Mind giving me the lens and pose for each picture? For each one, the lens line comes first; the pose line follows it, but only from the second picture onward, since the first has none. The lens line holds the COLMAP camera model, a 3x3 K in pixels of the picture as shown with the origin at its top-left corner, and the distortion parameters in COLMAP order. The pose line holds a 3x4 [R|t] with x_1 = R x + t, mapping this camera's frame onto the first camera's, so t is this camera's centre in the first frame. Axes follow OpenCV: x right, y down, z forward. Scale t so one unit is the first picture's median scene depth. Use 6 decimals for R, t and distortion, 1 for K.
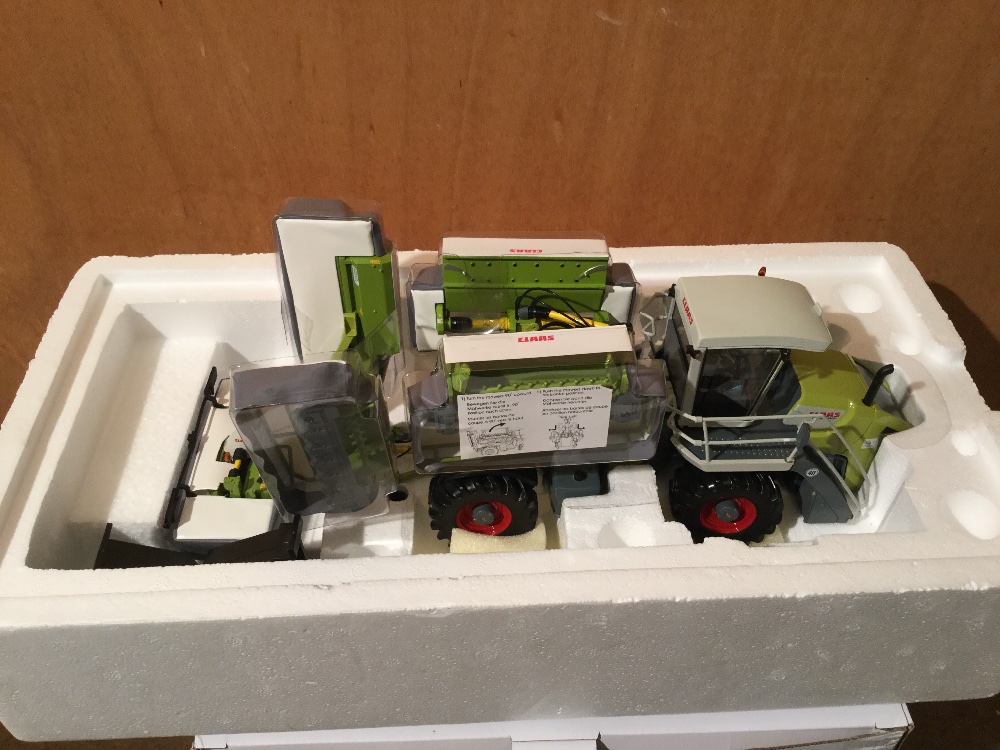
lens RADIAL K [[919.0, 0, 496.1], [0, 919.0, 370.9], [0, 0, 1]] dist [0.116530, -0.214321]
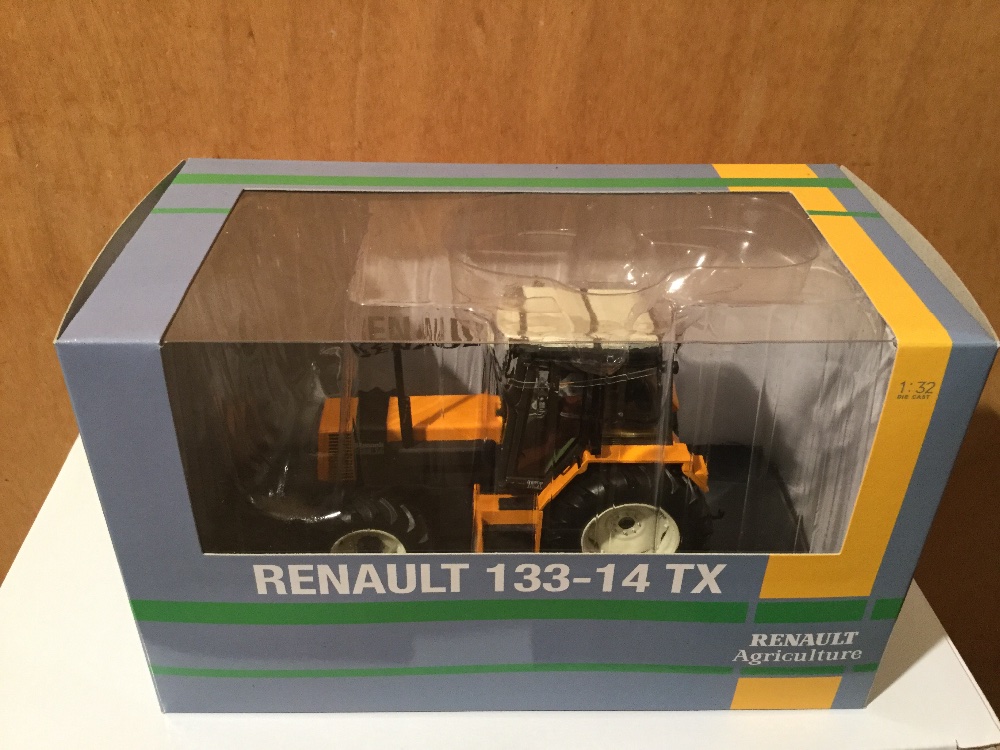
lens RADIAL K [[919.0, 0, 496.1], [0, 919.0, 370.9], [0, 0, 1]] dist [0.116530, -0.214321]
pose [[0.998619, -0.014598, 0.050476, 0.035324], [0.024105, 0.980858, -0.193227, 0.190708], [-0.046689, 0.194177, 0.979855, 0.246209]]
